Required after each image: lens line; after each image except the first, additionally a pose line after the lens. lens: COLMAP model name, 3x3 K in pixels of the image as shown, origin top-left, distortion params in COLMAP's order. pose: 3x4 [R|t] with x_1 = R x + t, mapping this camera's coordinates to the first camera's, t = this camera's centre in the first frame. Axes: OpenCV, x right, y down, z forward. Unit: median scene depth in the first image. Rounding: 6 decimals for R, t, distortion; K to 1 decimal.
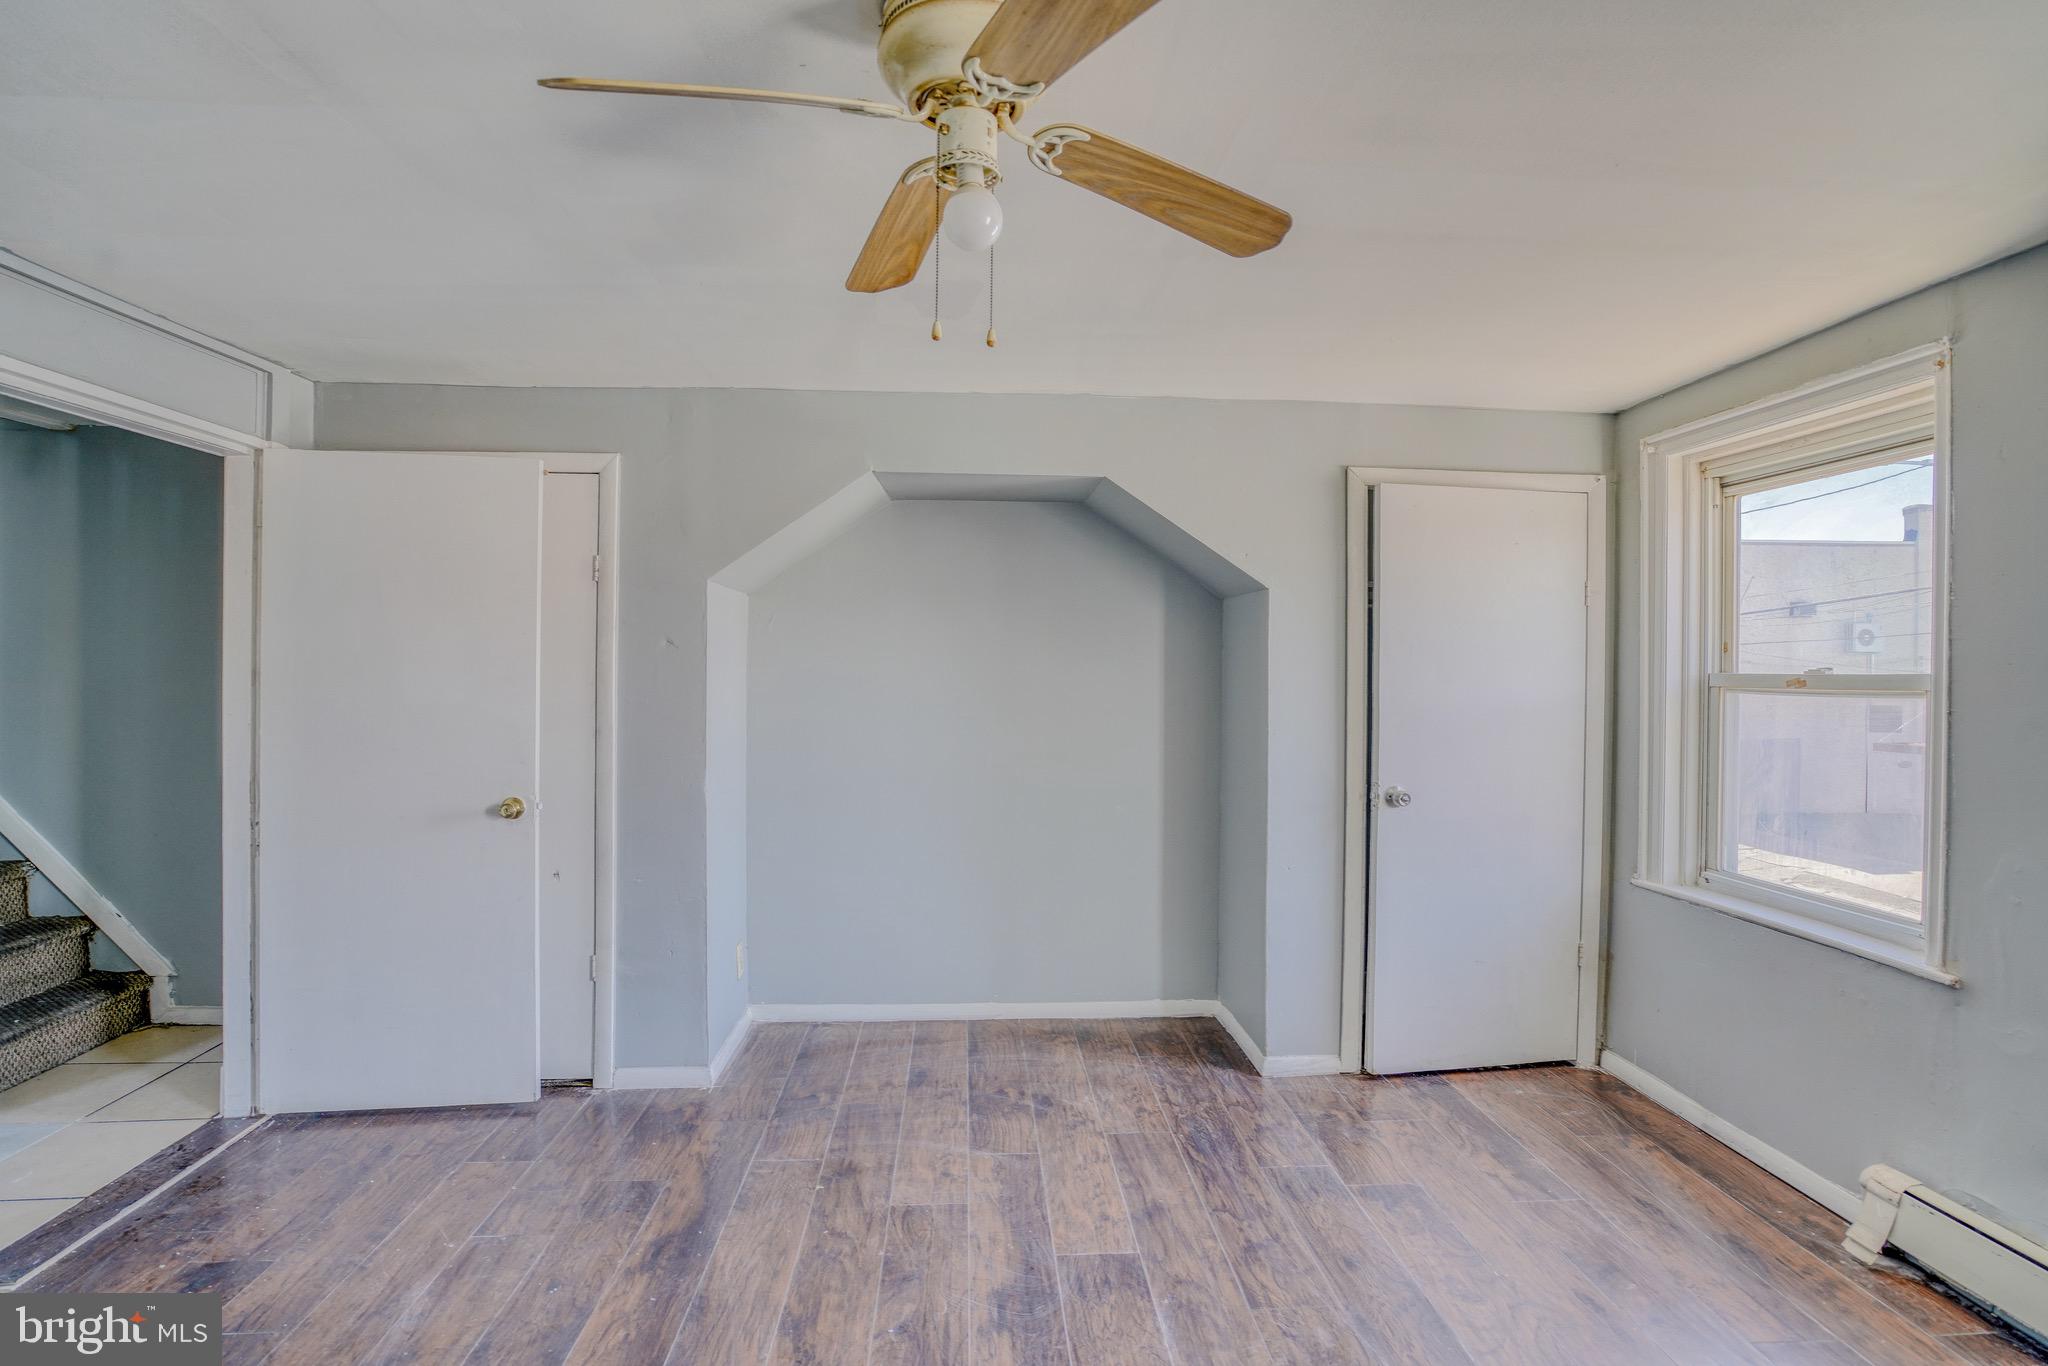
lens RADIAL K [[955.9, 0, 1012.7], [0, 955.9, 675.8], [0, 0, 1]] dist [-0.057837, 0.021149]
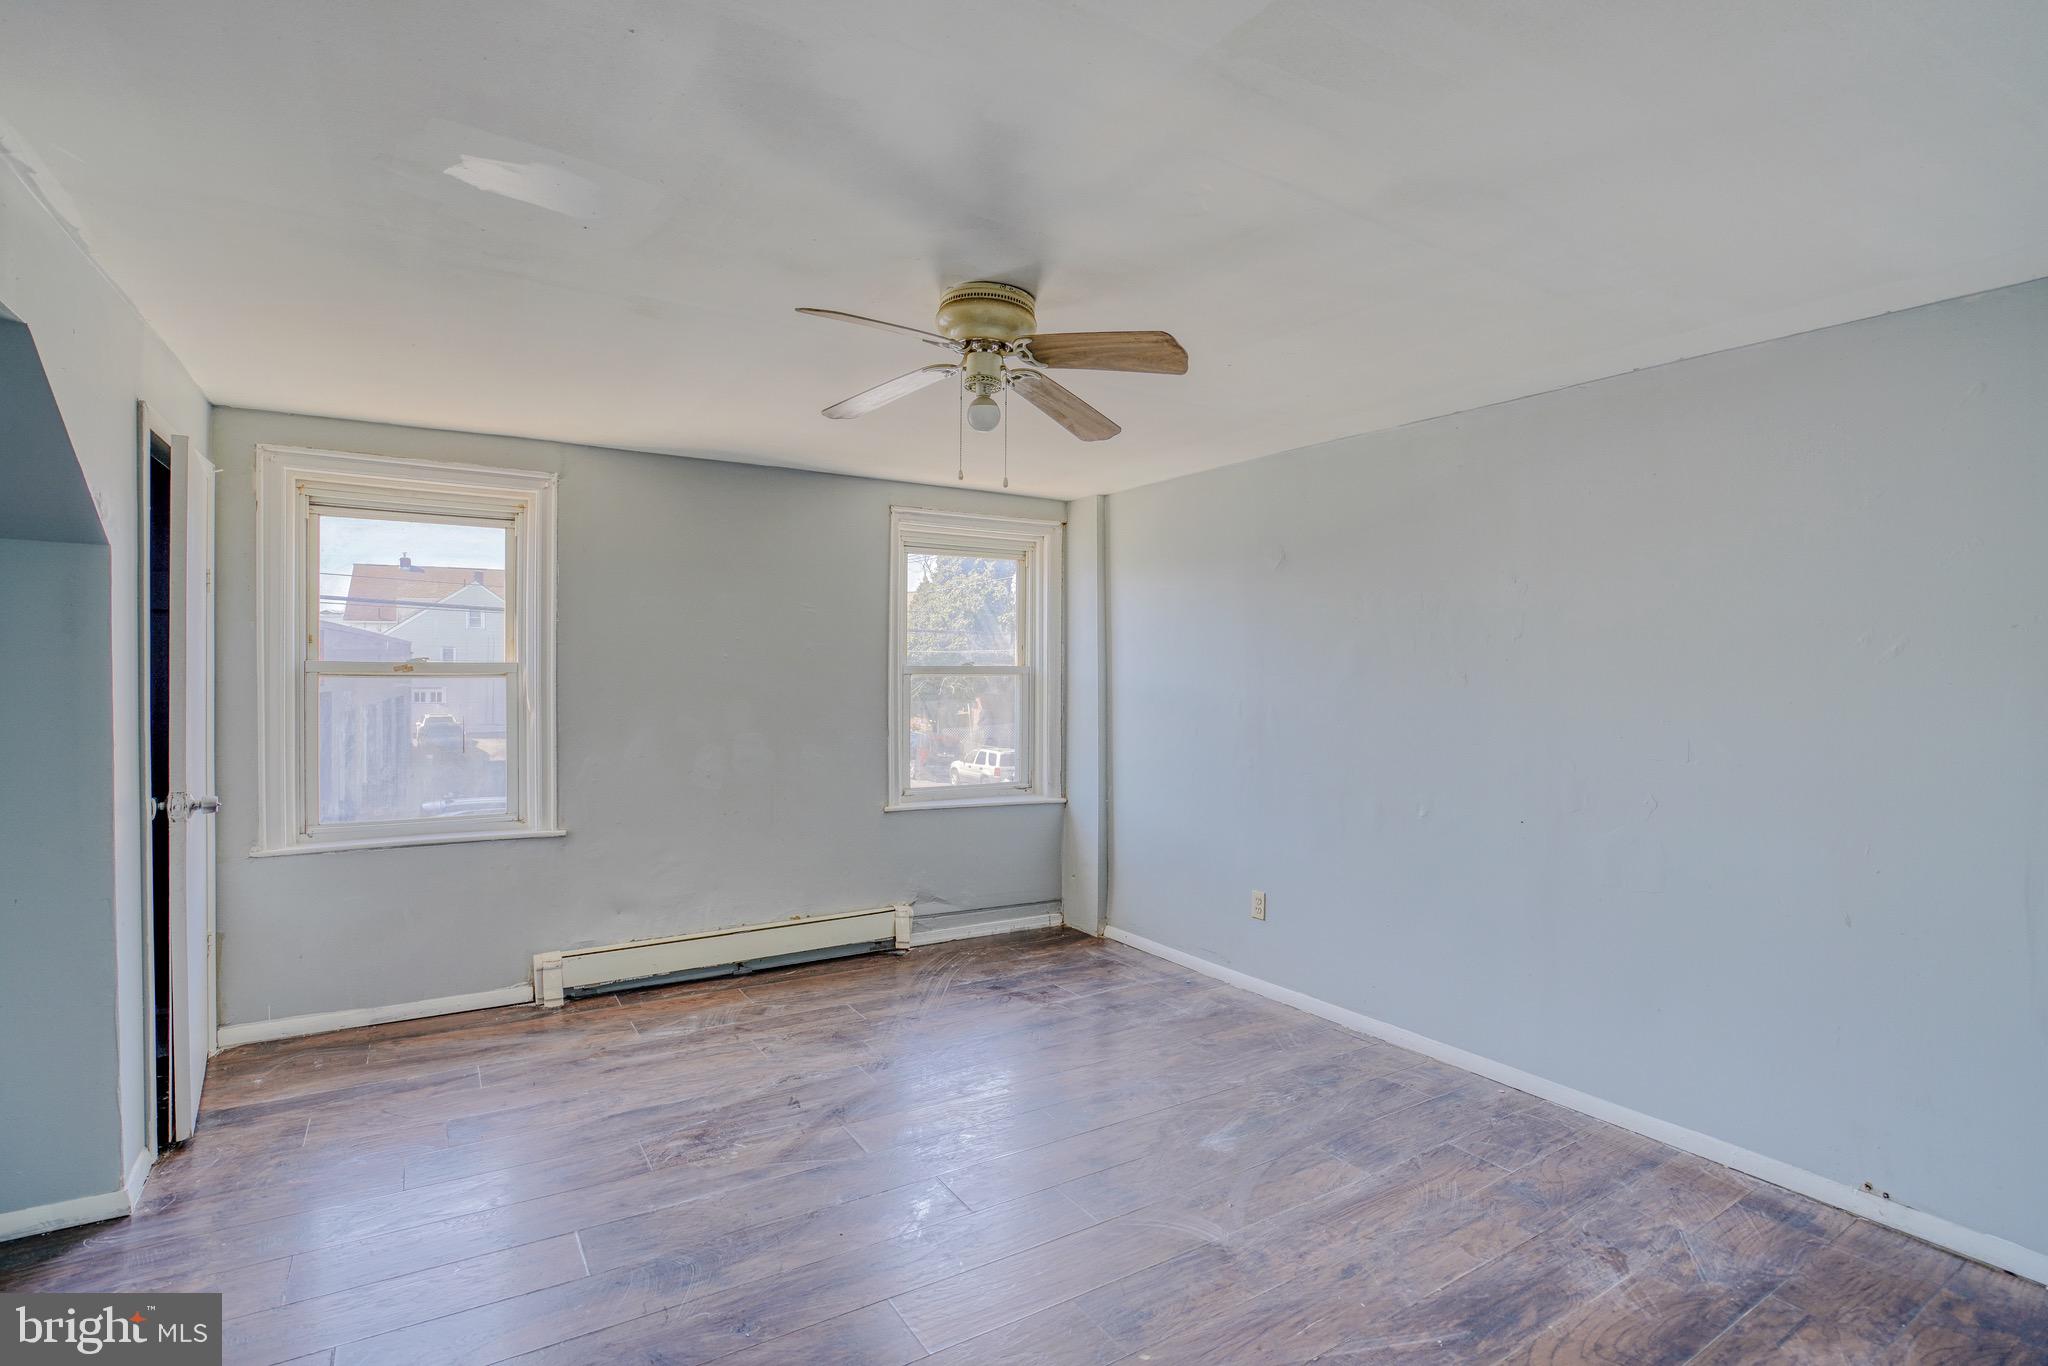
lens RADIAL K [[969.0, 0, 1019.0], [0, 969.0, 662.2], [0, 0, 1]] dist [-0.057436, 0.023075]
pose [[-0.475450, -0.005402, 0.879726, -0.733813], [-0.006484, 0.999976, 0.002636, -0.009500], [-0.879719, -0.004451, -0.475474, 0.773737]]
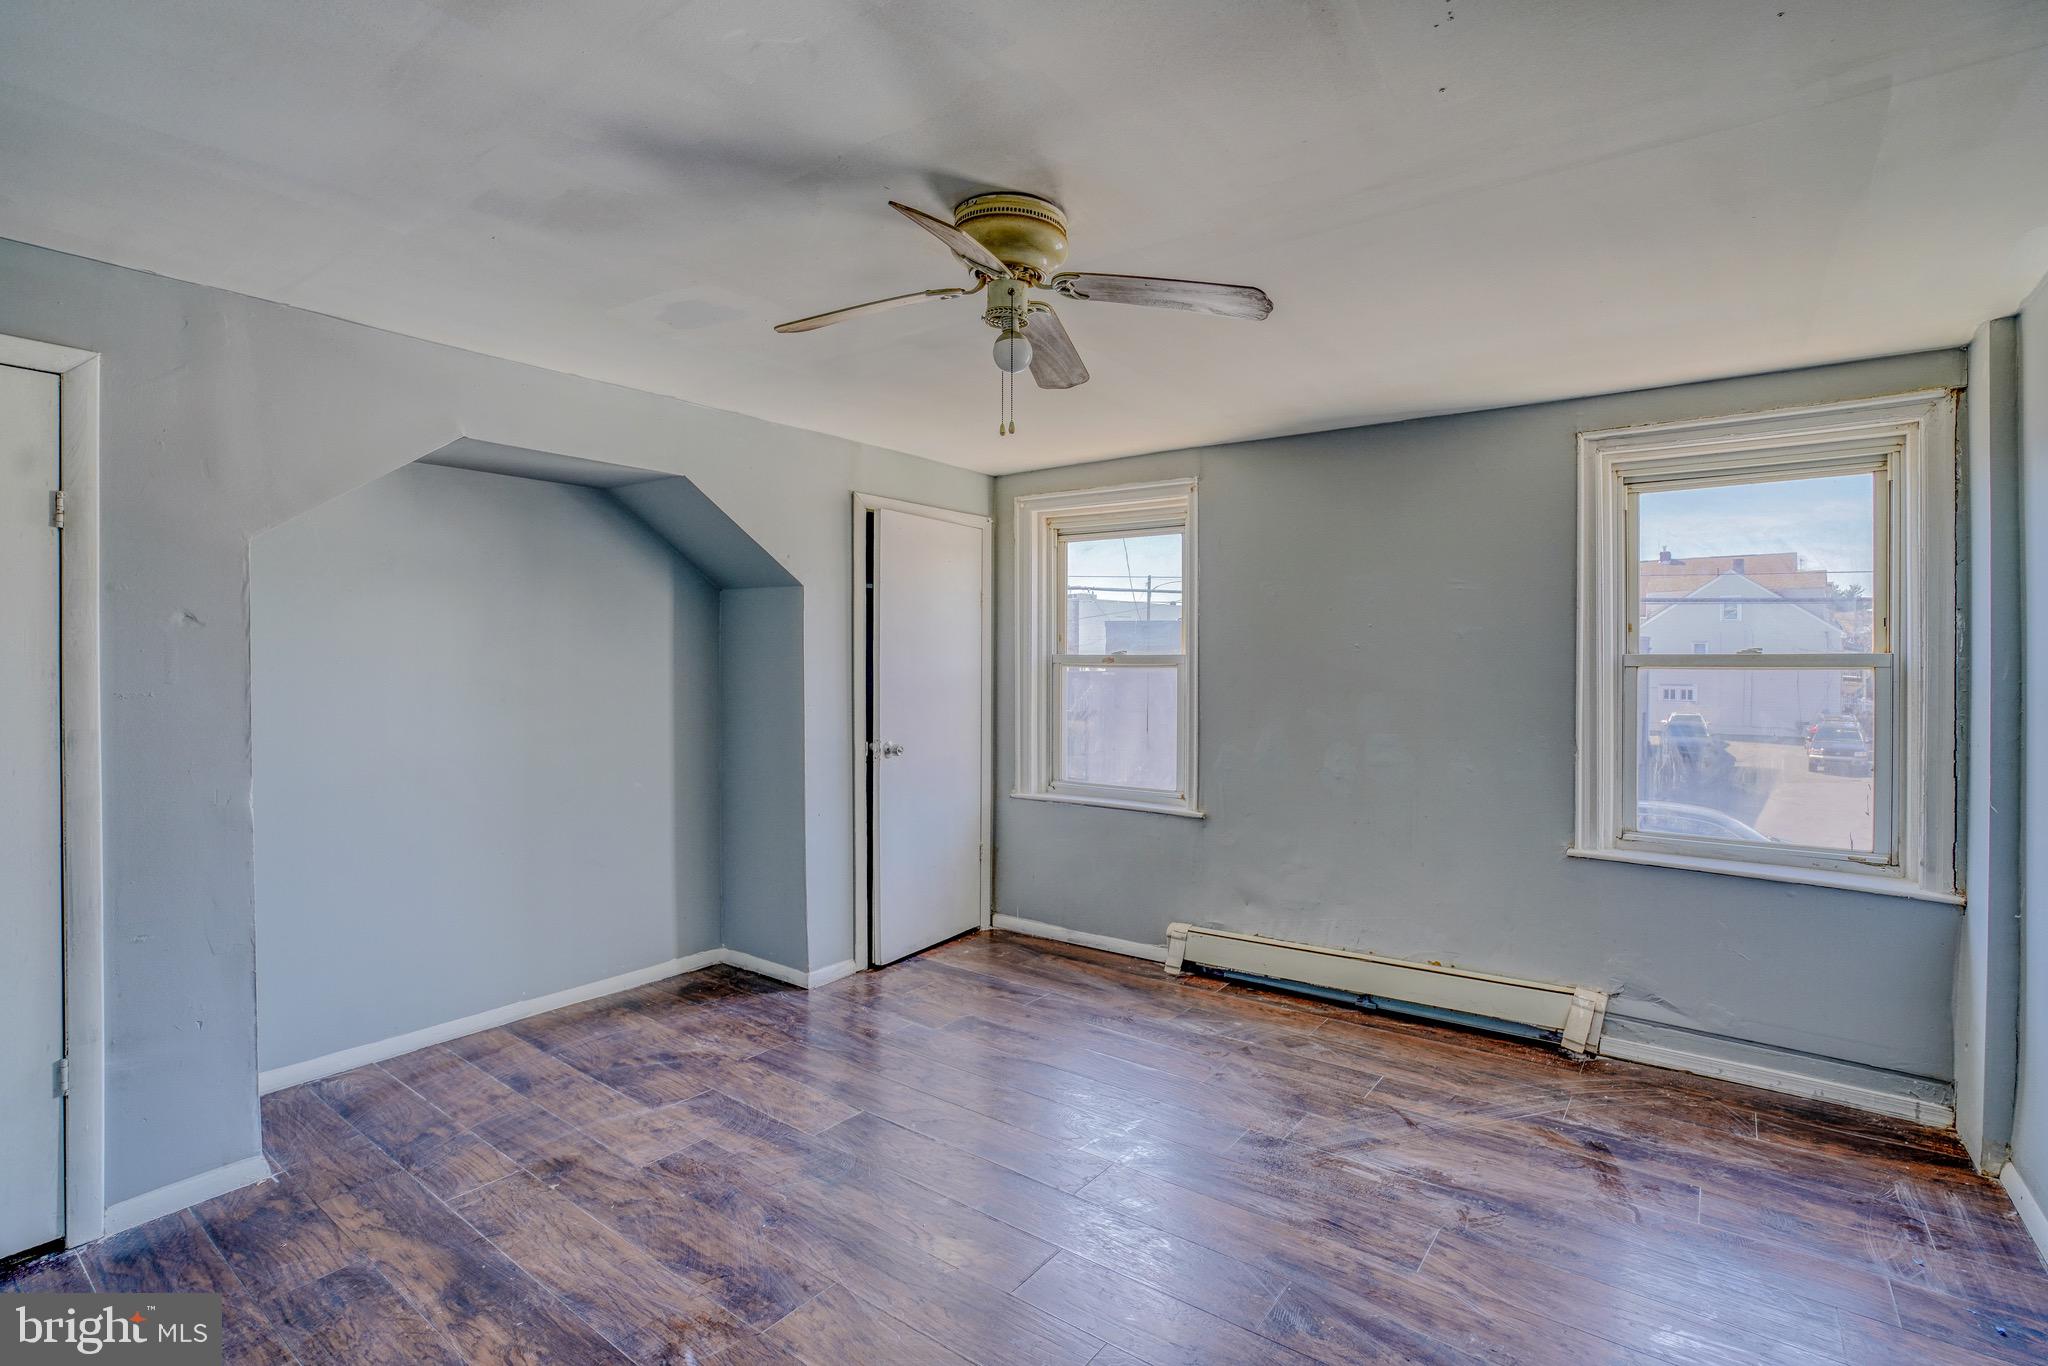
lens RADIAL K [[969.0, 0, 1019.0], [0, 969.0, 662.2], [0, 0, 1]] dist [-0.057436, 0.023075]
pose [[0.642053, -0.008818, 0.766610, -0.526387], [0.005944, 0.999961, 0.006525, -0.000548], [-0.766637, 0.000367, 0.642080, 0.003132]]
